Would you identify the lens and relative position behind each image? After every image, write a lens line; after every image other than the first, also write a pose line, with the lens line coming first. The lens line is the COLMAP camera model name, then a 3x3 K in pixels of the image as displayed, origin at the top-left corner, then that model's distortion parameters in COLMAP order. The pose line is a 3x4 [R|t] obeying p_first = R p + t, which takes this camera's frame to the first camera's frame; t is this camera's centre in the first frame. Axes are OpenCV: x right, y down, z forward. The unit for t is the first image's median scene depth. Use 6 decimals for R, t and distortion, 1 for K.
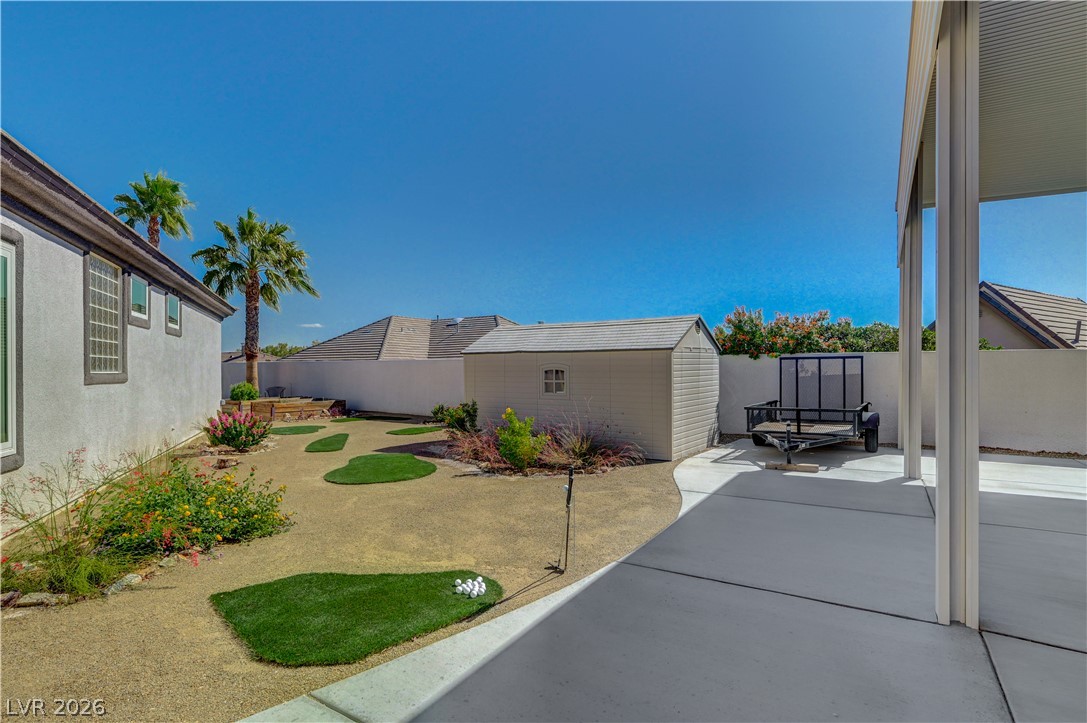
lens RADIAL K [[541.4, 0, 545.1], [0, 541.4, 364.0], [0, 0, 1]] dist [-0.000825, 0.000402]
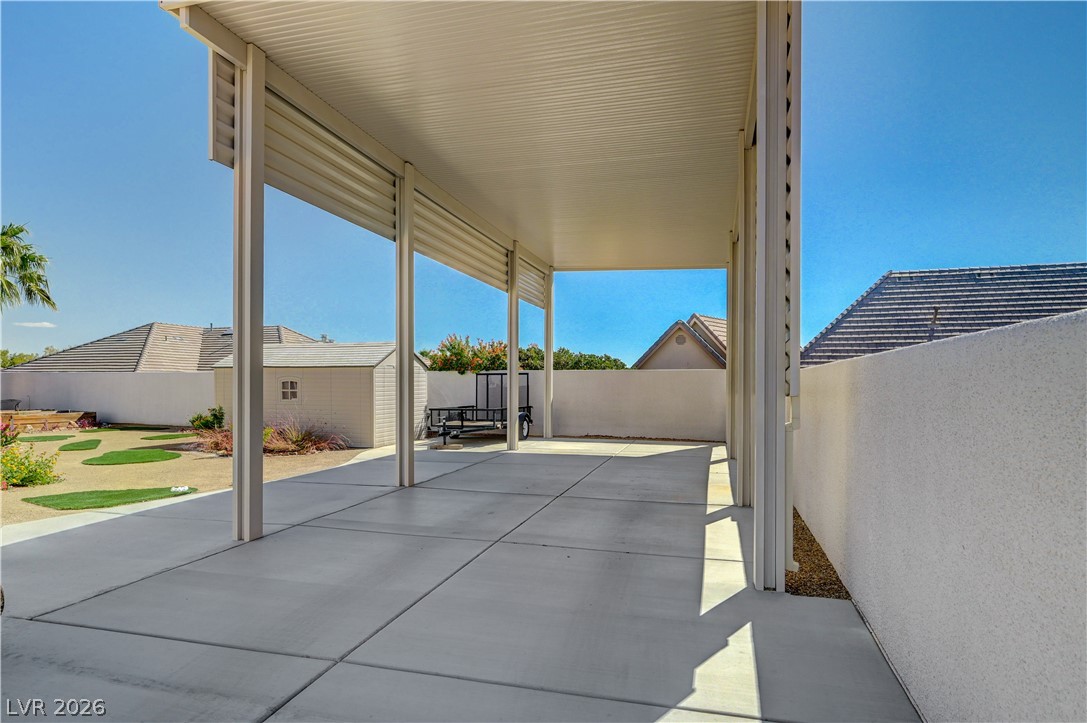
lens RADIAL K [[622.9, 0, 540.9], [0, 622.9, 379.7], [0, 0, 1]] dist [0.004180, 0.003214]
pose [[0.963007, 0.006429, 0.269399, 0.171060], [-0.006796, 0.999977, 0.000429, 0.001609], [-0.269390, -0.002244, 0.963029, -0.511285]]
